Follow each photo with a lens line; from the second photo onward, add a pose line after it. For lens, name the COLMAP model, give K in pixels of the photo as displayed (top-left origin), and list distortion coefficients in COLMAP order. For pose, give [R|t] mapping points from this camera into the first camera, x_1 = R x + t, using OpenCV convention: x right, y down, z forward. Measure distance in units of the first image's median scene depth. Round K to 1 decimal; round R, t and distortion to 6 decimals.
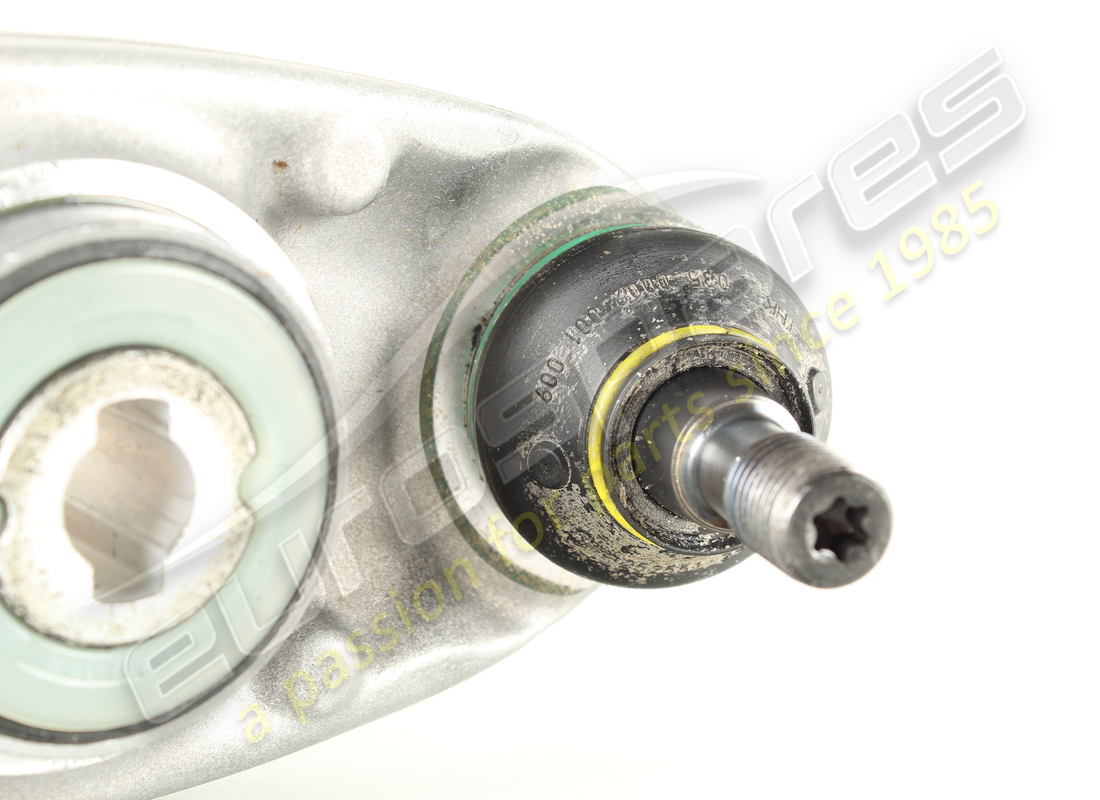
lens RADIAL K [[2228.1, 0, 551.2], [0, 2228.1, 401.2], [0, 0, 1]] dist [0.042409, 0.000000]
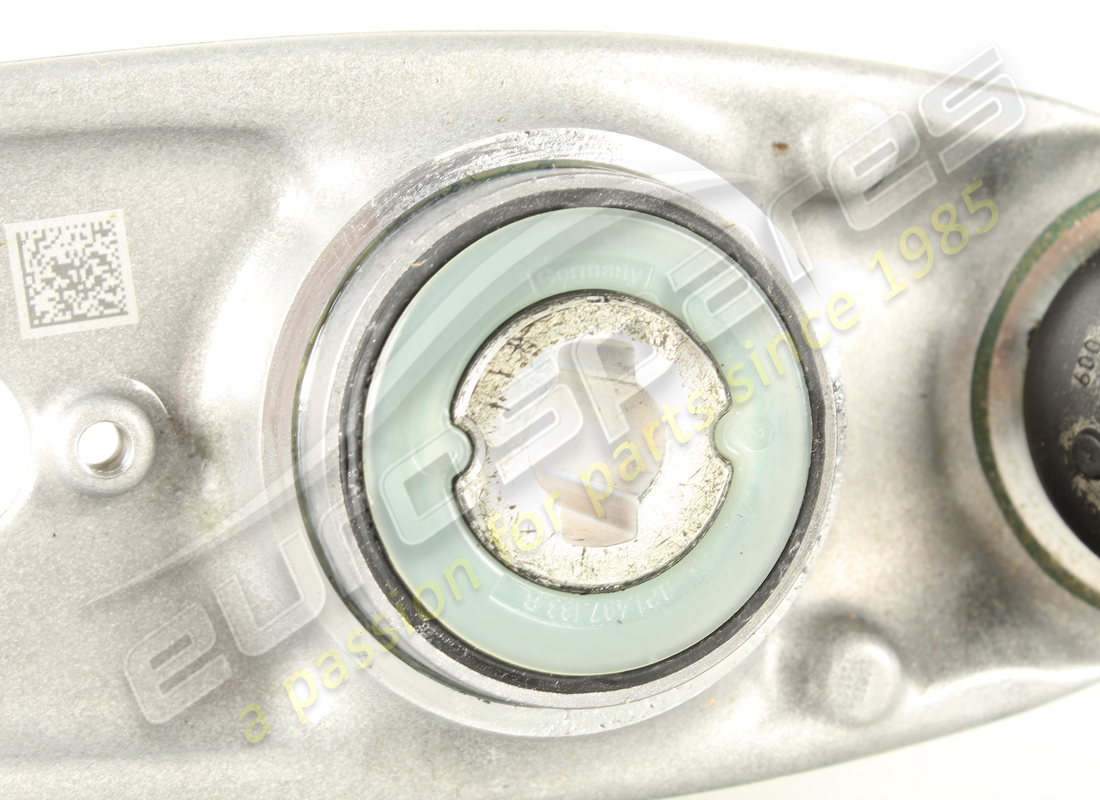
lens RADIAL K [[2564.9, 0, 554.6], [0, 2564.9, 396.6], [0, 0, 1]] dist [0.015795, 0.000000]
pose [[0.926239, -0.062628, -0.371698, 0.205018], [0.006500, 0.988608, -0.150374, 0.176887], [0.376881, 0.136867, 0.916094, -0.079355]]
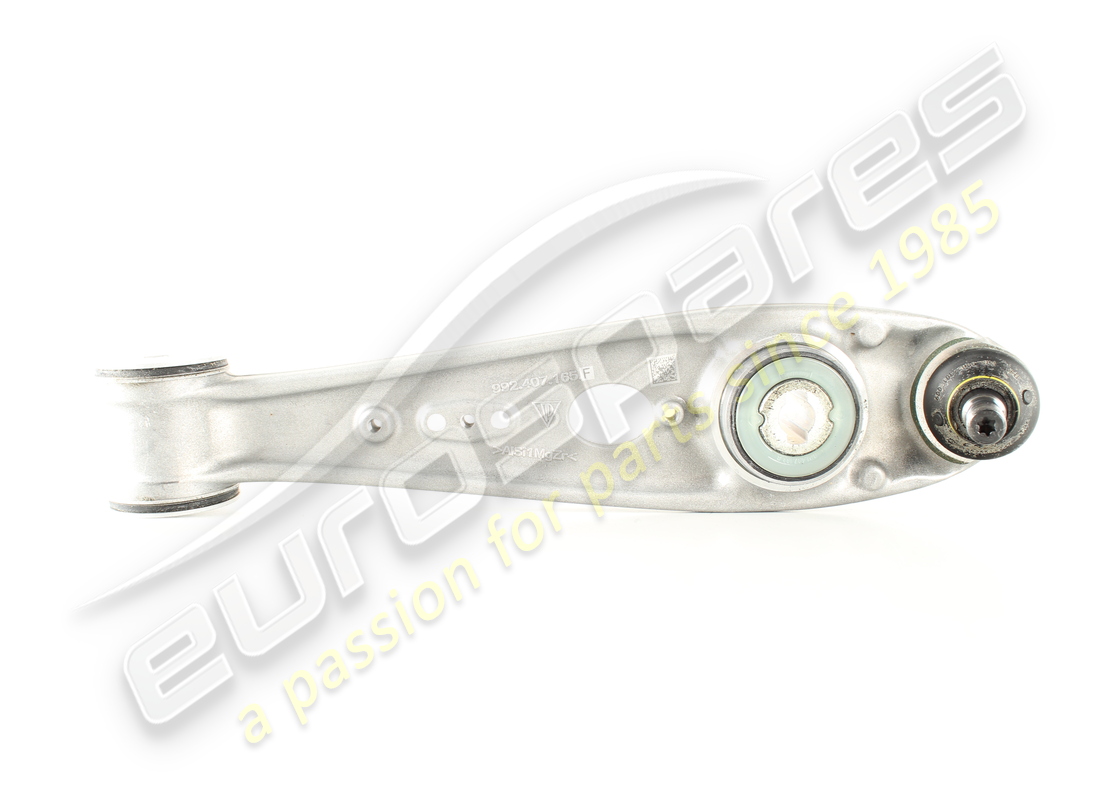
lens RADIAL K [[1045.5, 0, 551.6], [0, 1045.5, 397.5], [0, 0, 1]] dist [-0.132508, 0.000000]
pose [[0.783017, -0.020197, -0.621672, 0.543978], [-0.033627, 0.996637, -0.074732, 0.142213], [0.621090, 0.079421, 0.779705, -0.626927]]
